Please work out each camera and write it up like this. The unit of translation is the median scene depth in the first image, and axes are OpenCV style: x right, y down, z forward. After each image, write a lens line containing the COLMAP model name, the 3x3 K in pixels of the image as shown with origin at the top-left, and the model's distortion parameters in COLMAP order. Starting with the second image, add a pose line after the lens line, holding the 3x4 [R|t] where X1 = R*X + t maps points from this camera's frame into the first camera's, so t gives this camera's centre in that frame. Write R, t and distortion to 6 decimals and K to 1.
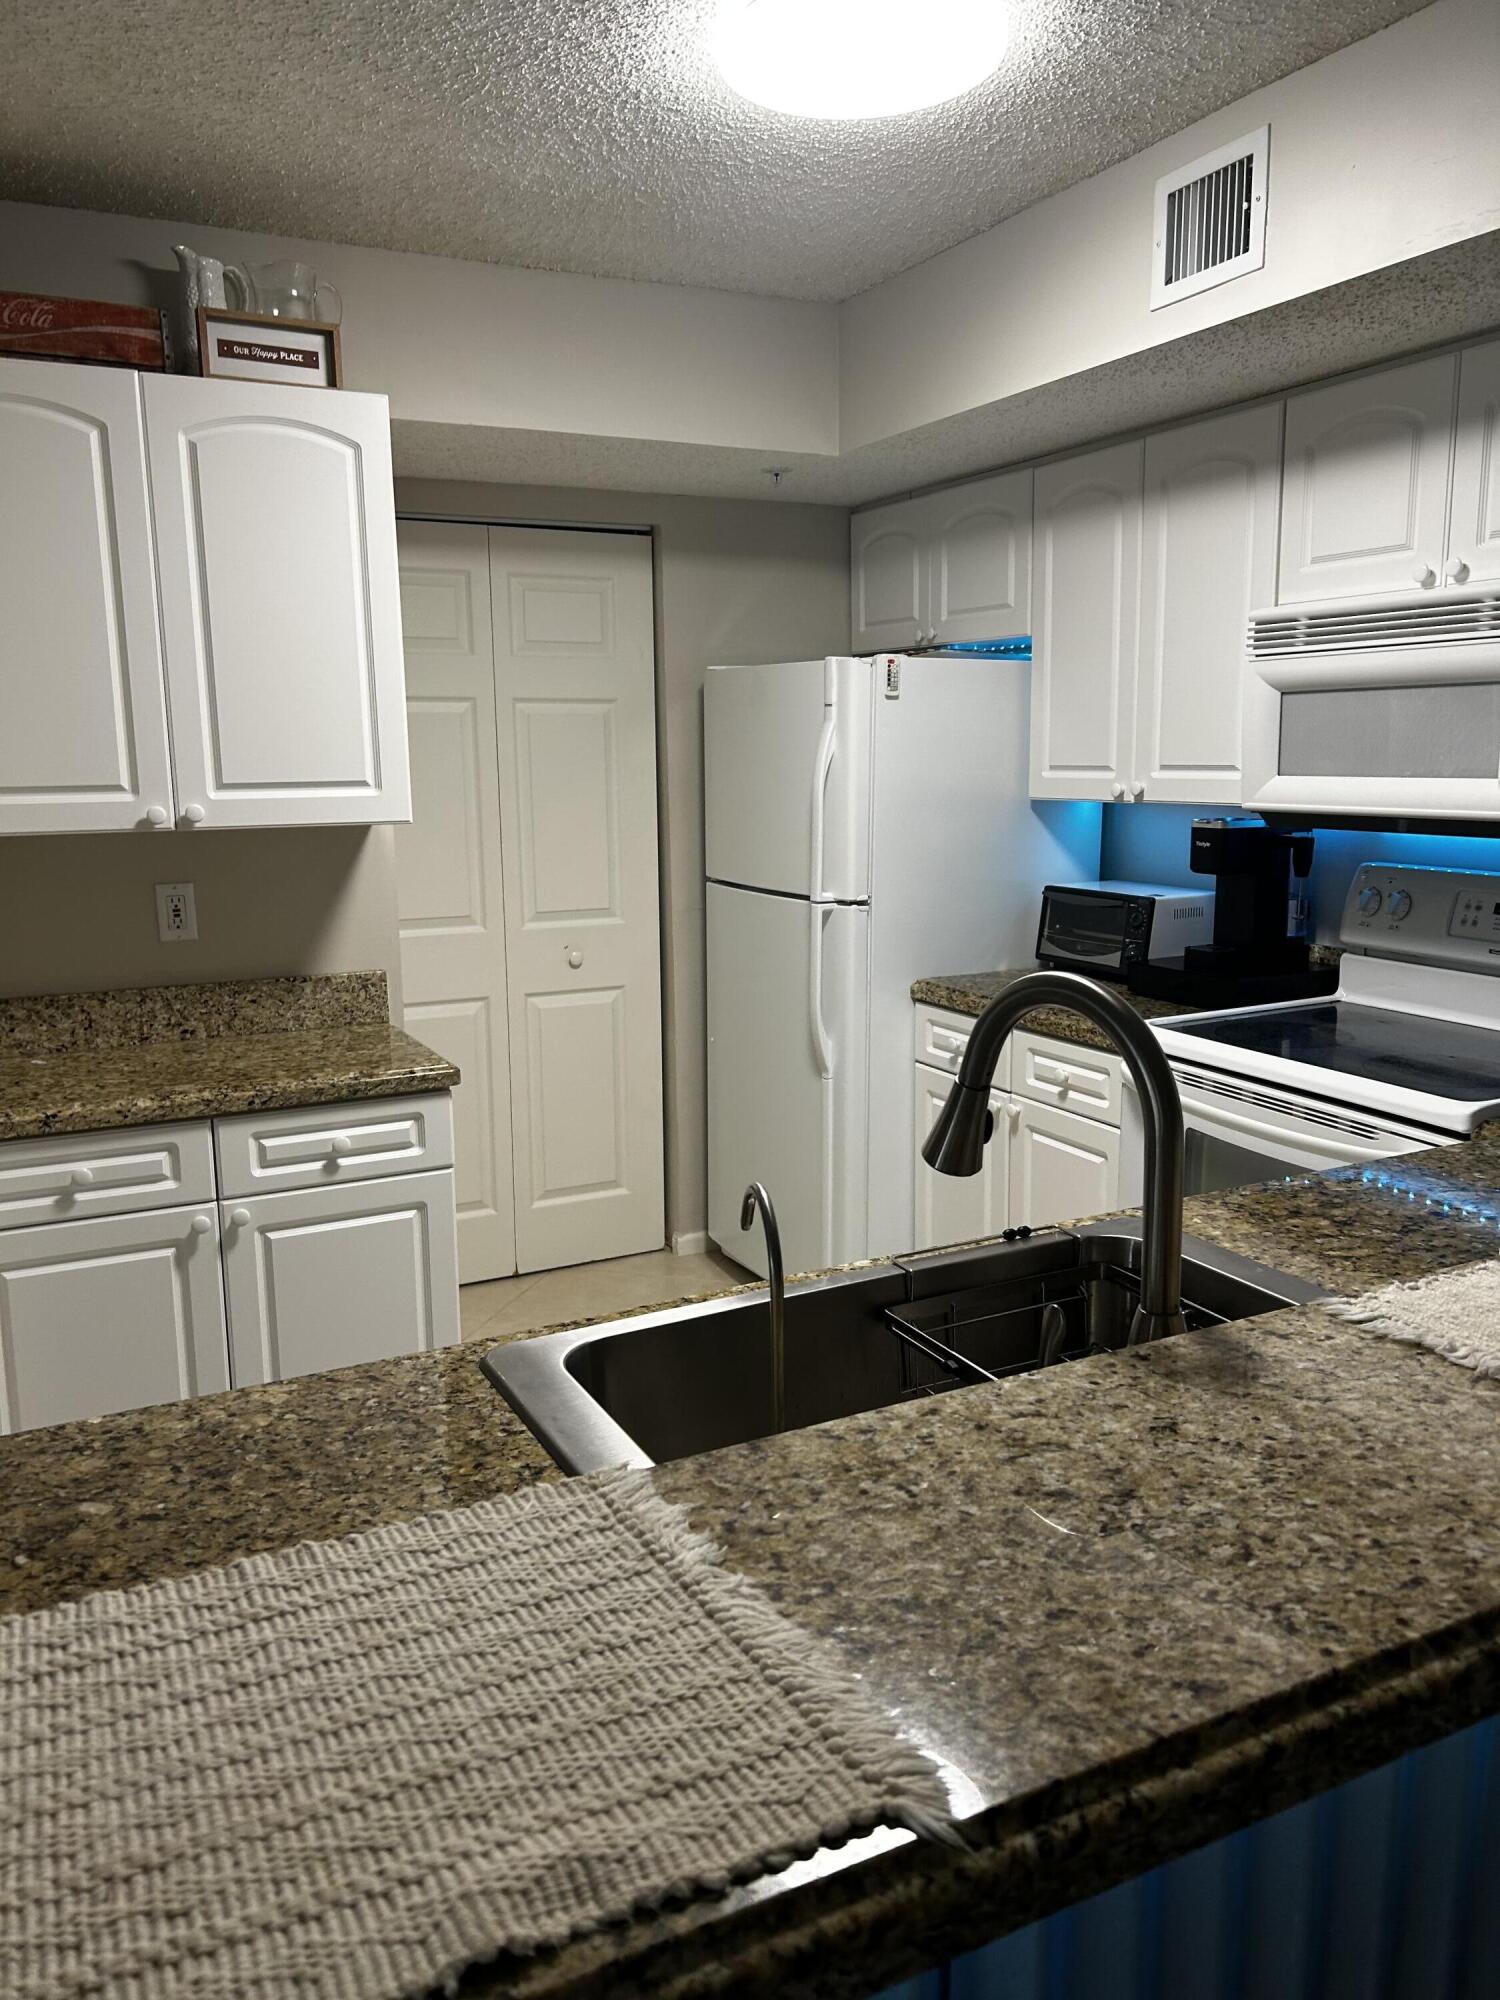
lens RADIAL K [[1508.5, 0, 760.0], [0, 1508.5, 1001.3], [0, 0, 1]] dist [0.060411, -0.077930]
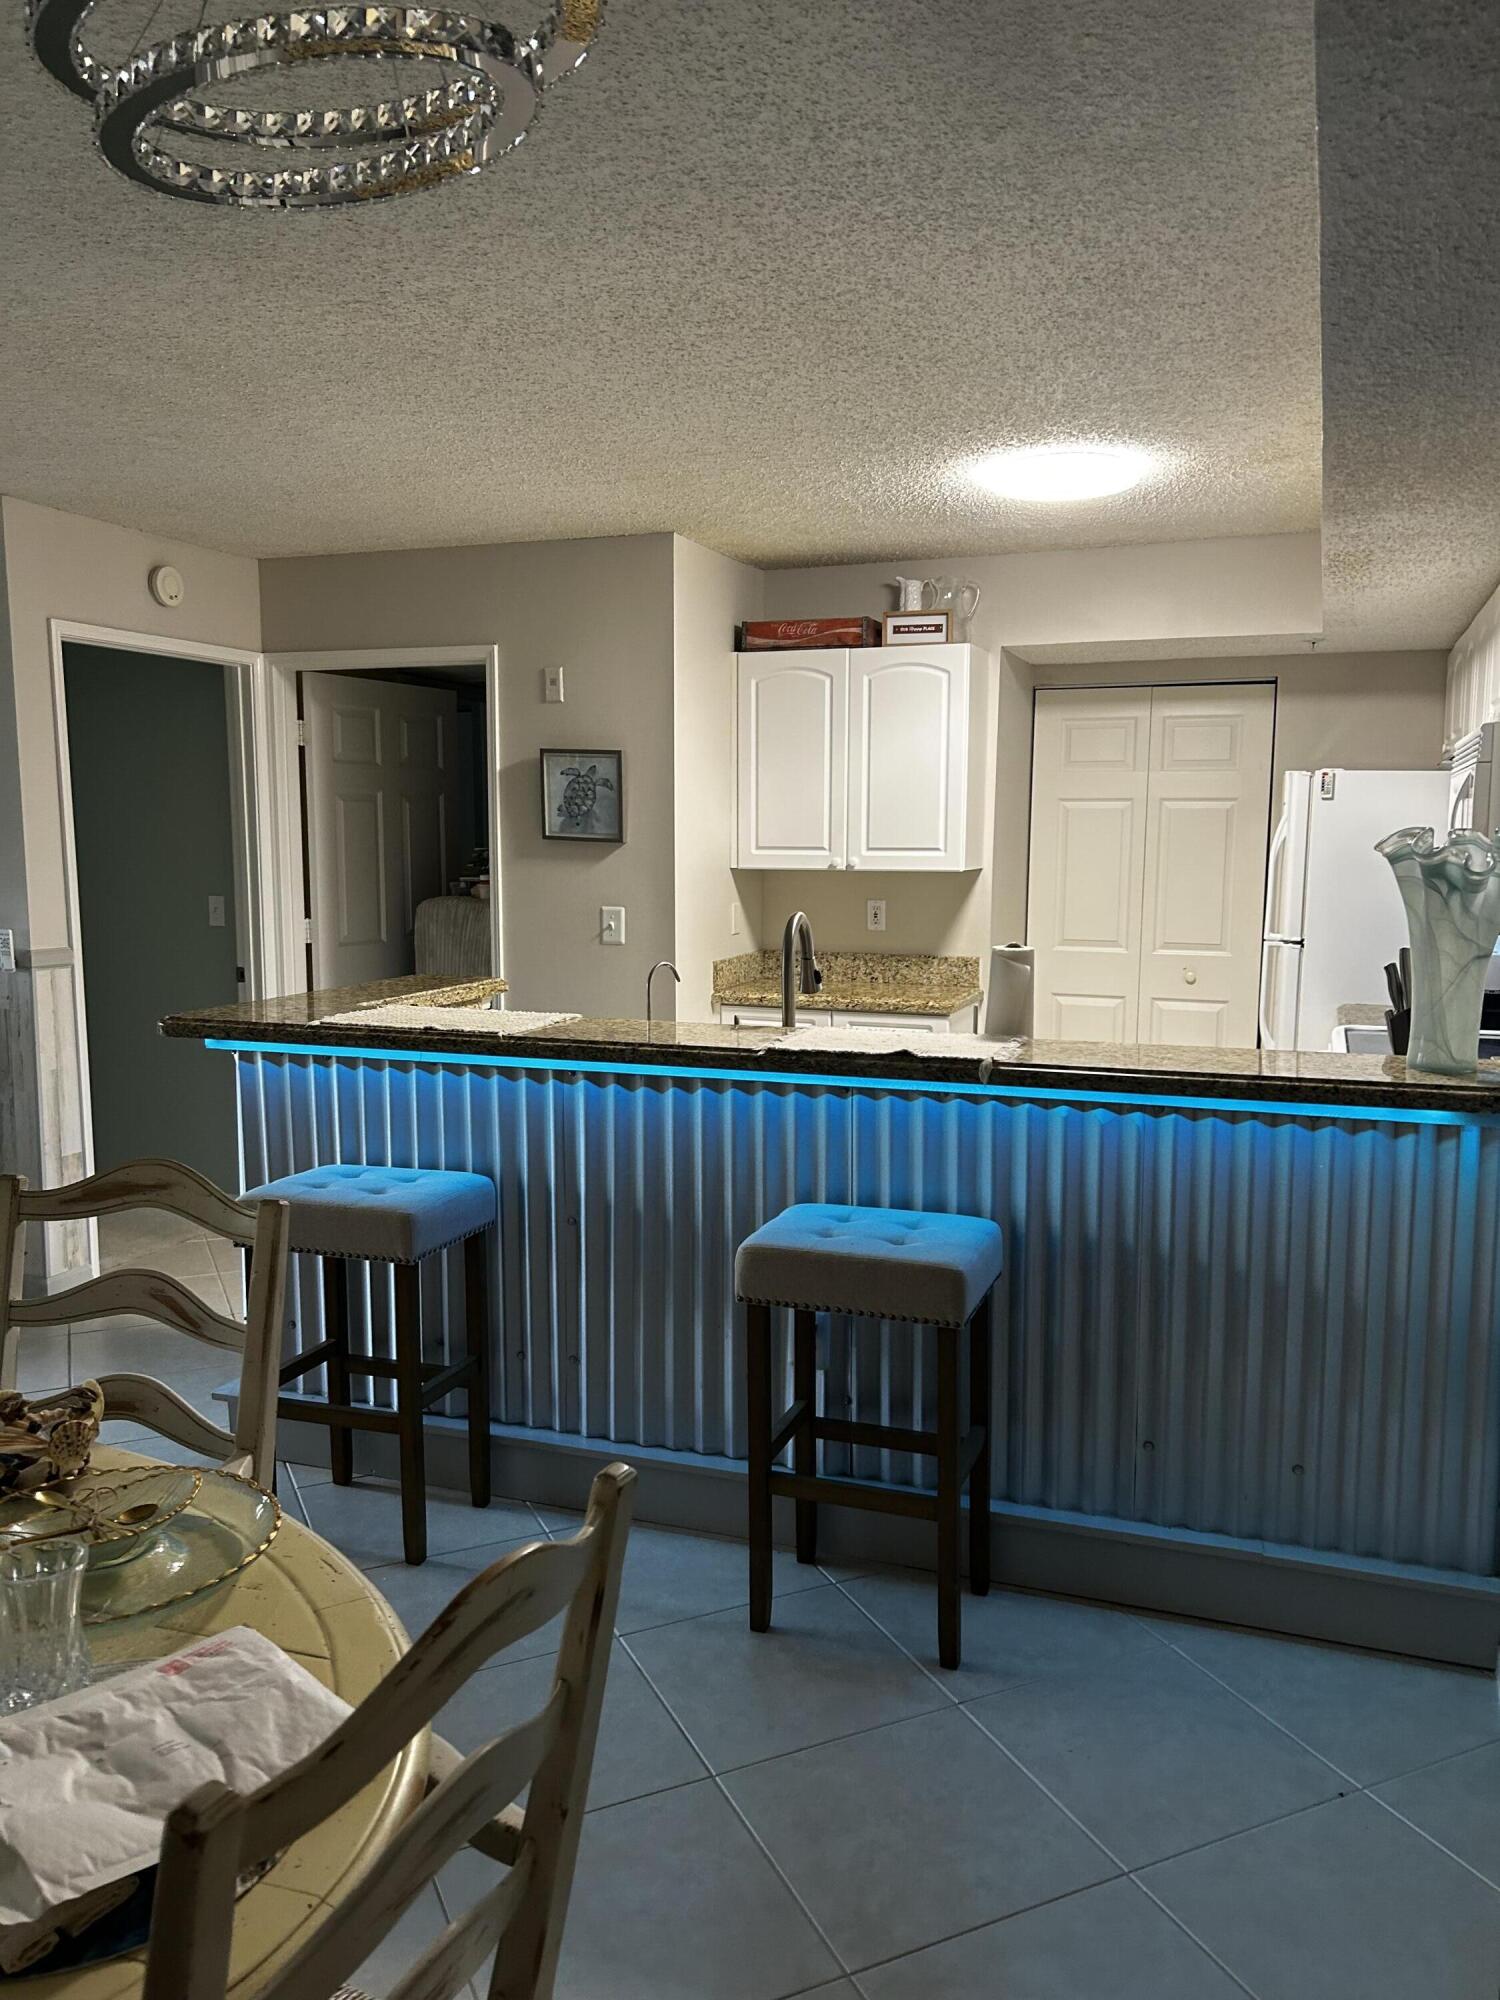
lens RADIAL K [[1495.8, 0, 751.2], [0, 1495.8, 1006.1], [0, 0, 1]] dist [0.099228, -0.152651]
pose [[0.672949, 0.100766, -0.732793, 0.942629], [-0.136453, 0.990587, 0.010905, 0.058012], [0.726994, 0.092653, 0.680364, -0.398380]]
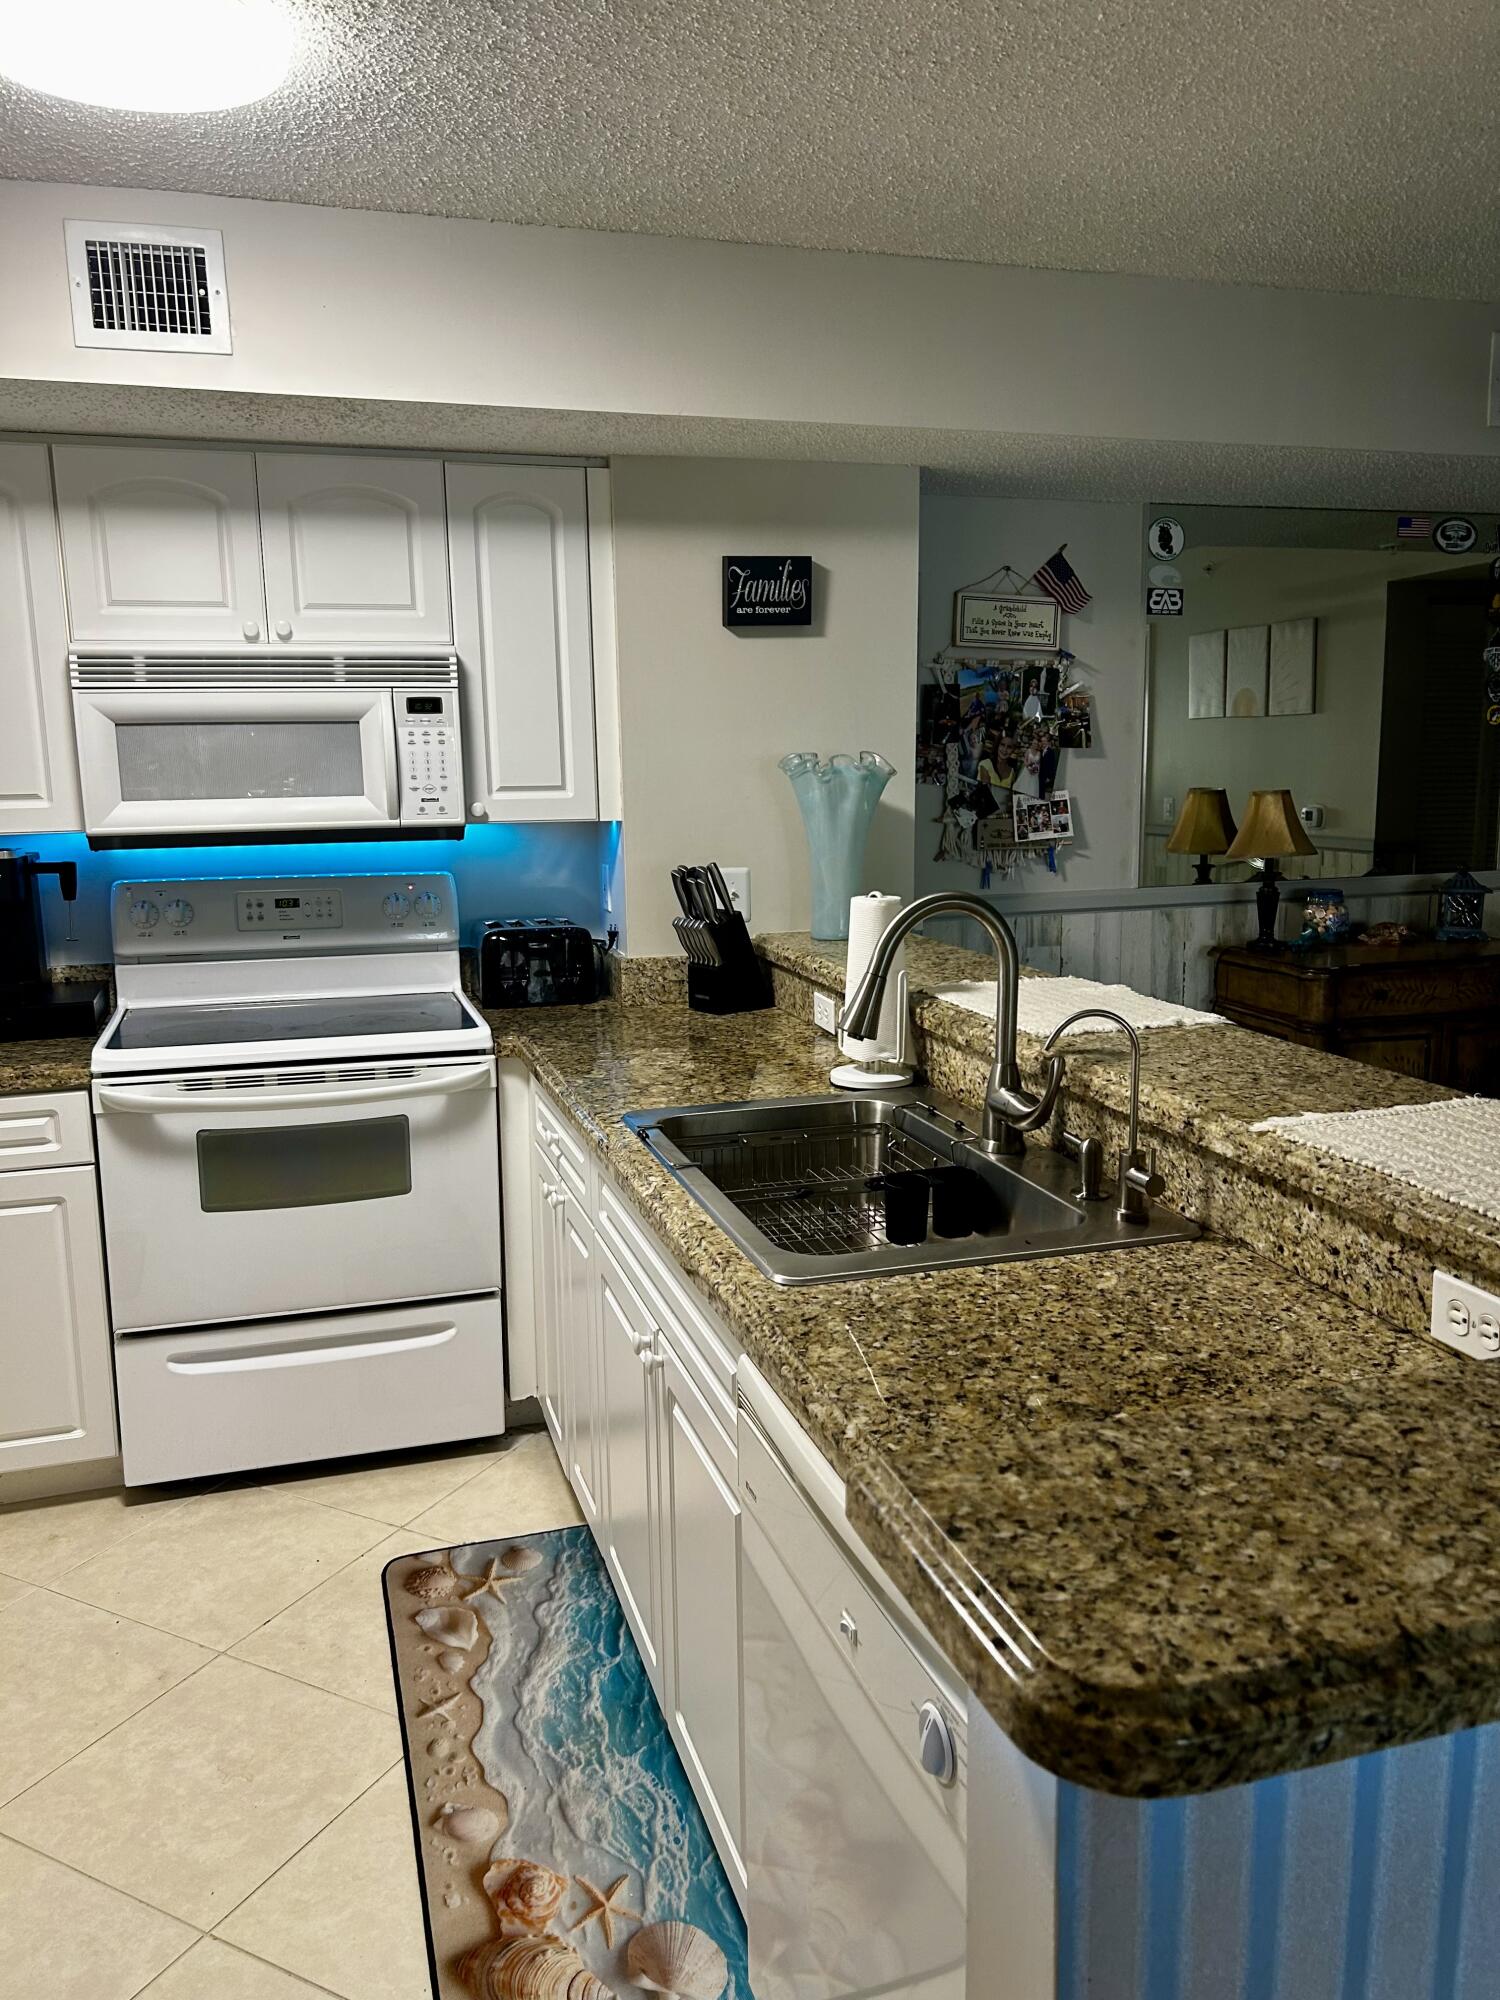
lens RADIAL K [[1495.8, 0, 751.2], [0, 1495.8, 1006.1], [0, 0, 1]] dist [0.099228, -0.152651]
pose [[0.169239, -0.156294, 0.973104, -0.655002], [0.180247, 0.975602, 0.125347, -0.063147], [-0.968953, 0.154185, 0.193281, 0.395105]]
